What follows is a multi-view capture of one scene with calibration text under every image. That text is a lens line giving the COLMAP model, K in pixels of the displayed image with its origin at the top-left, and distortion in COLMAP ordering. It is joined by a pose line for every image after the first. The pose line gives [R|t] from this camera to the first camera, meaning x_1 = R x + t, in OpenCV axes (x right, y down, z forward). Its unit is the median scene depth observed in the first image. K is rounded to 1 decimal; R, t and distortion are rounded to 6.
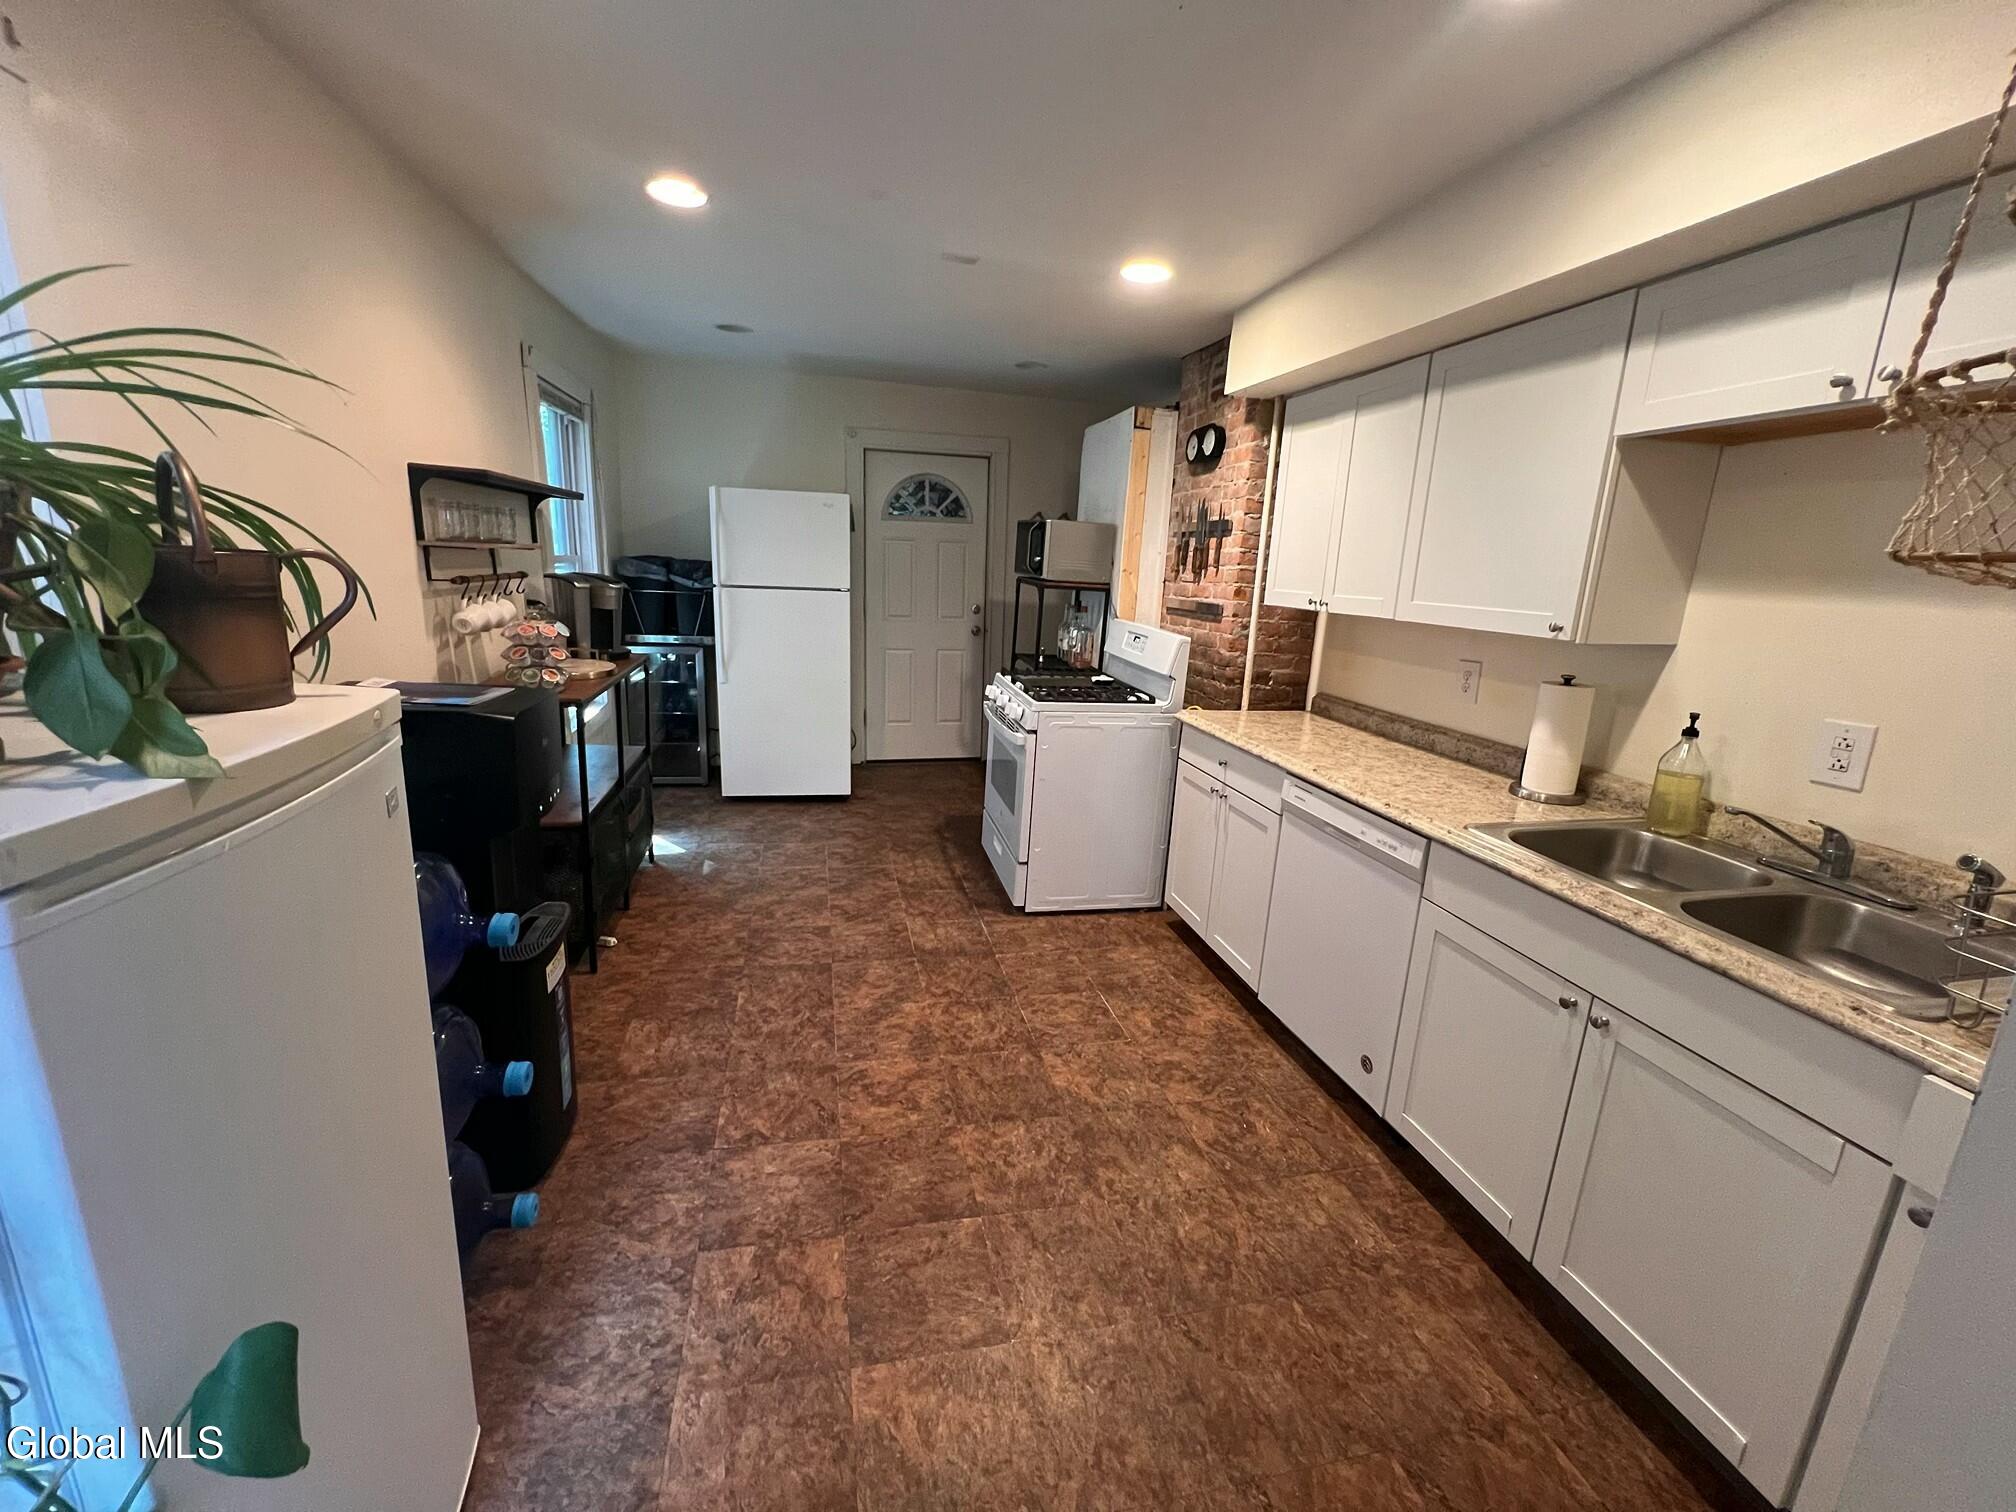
lens RADIAL K [[810.0, 0, 1003.7], [0, 810.0, 751.6], [0, 0, 1]] dist [-0.001840, -0.000060]
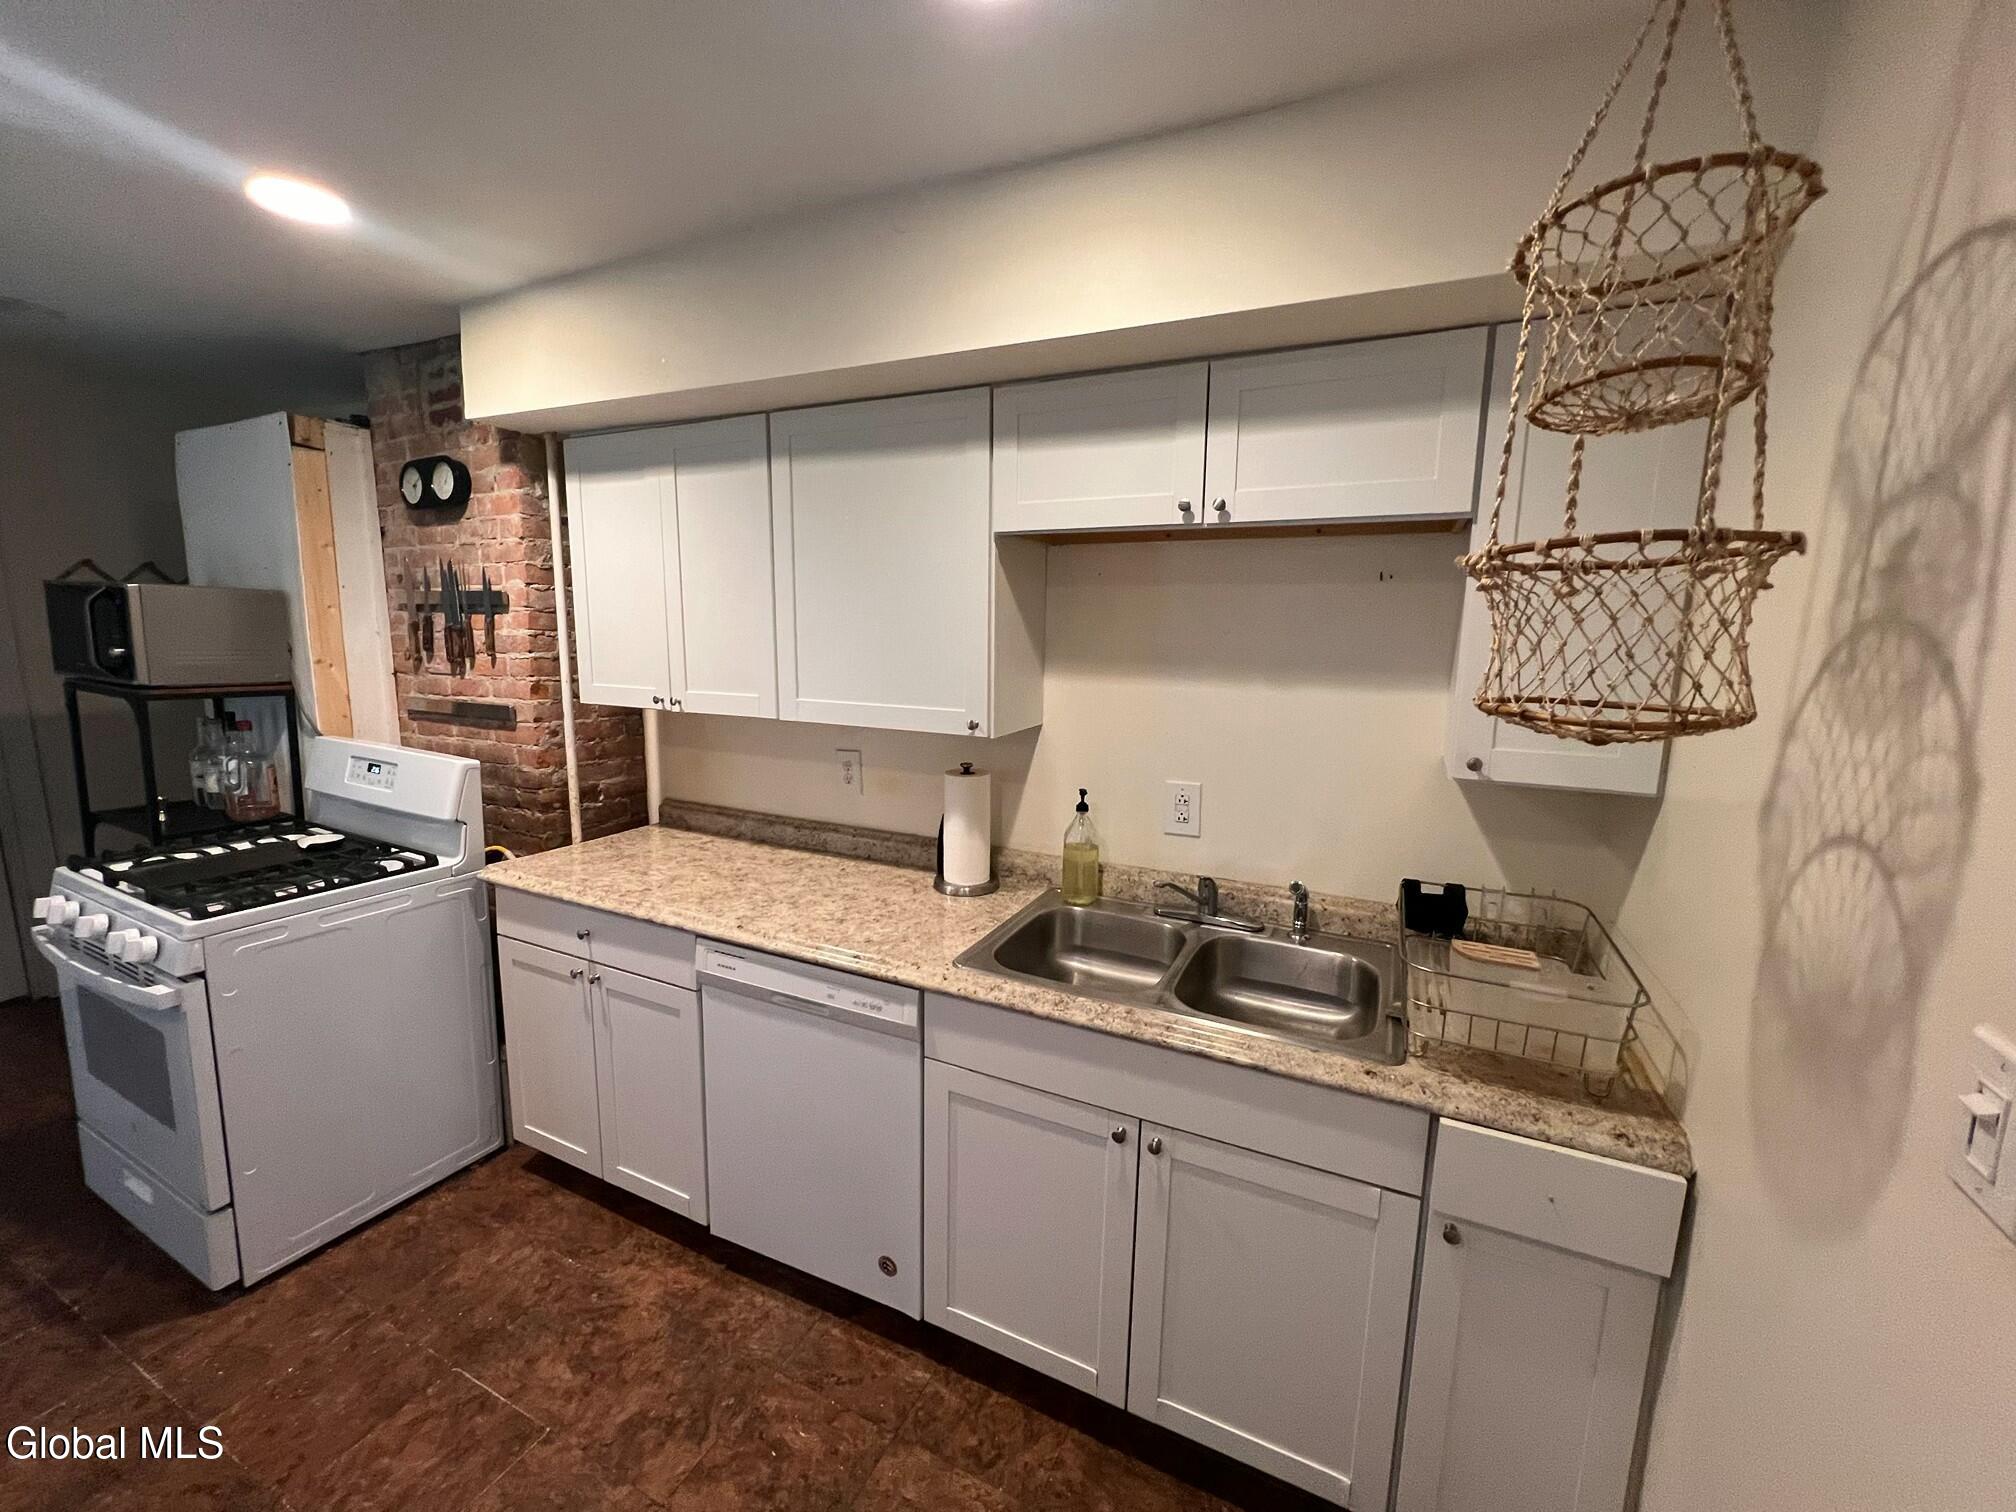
lens RADIAL K [[810.0, 0, 1011.5], [0, 810.0, 755.0], [0, 0, 1]] dist [-0.001840, -0.000060]
pose [[0.623233, -0.152367, 0.767049, -0.019217], [0.188931, 0.981118, 0.041381, -0.106049], [-0.758871, 0.119130, 0.640252, 0.253814]]
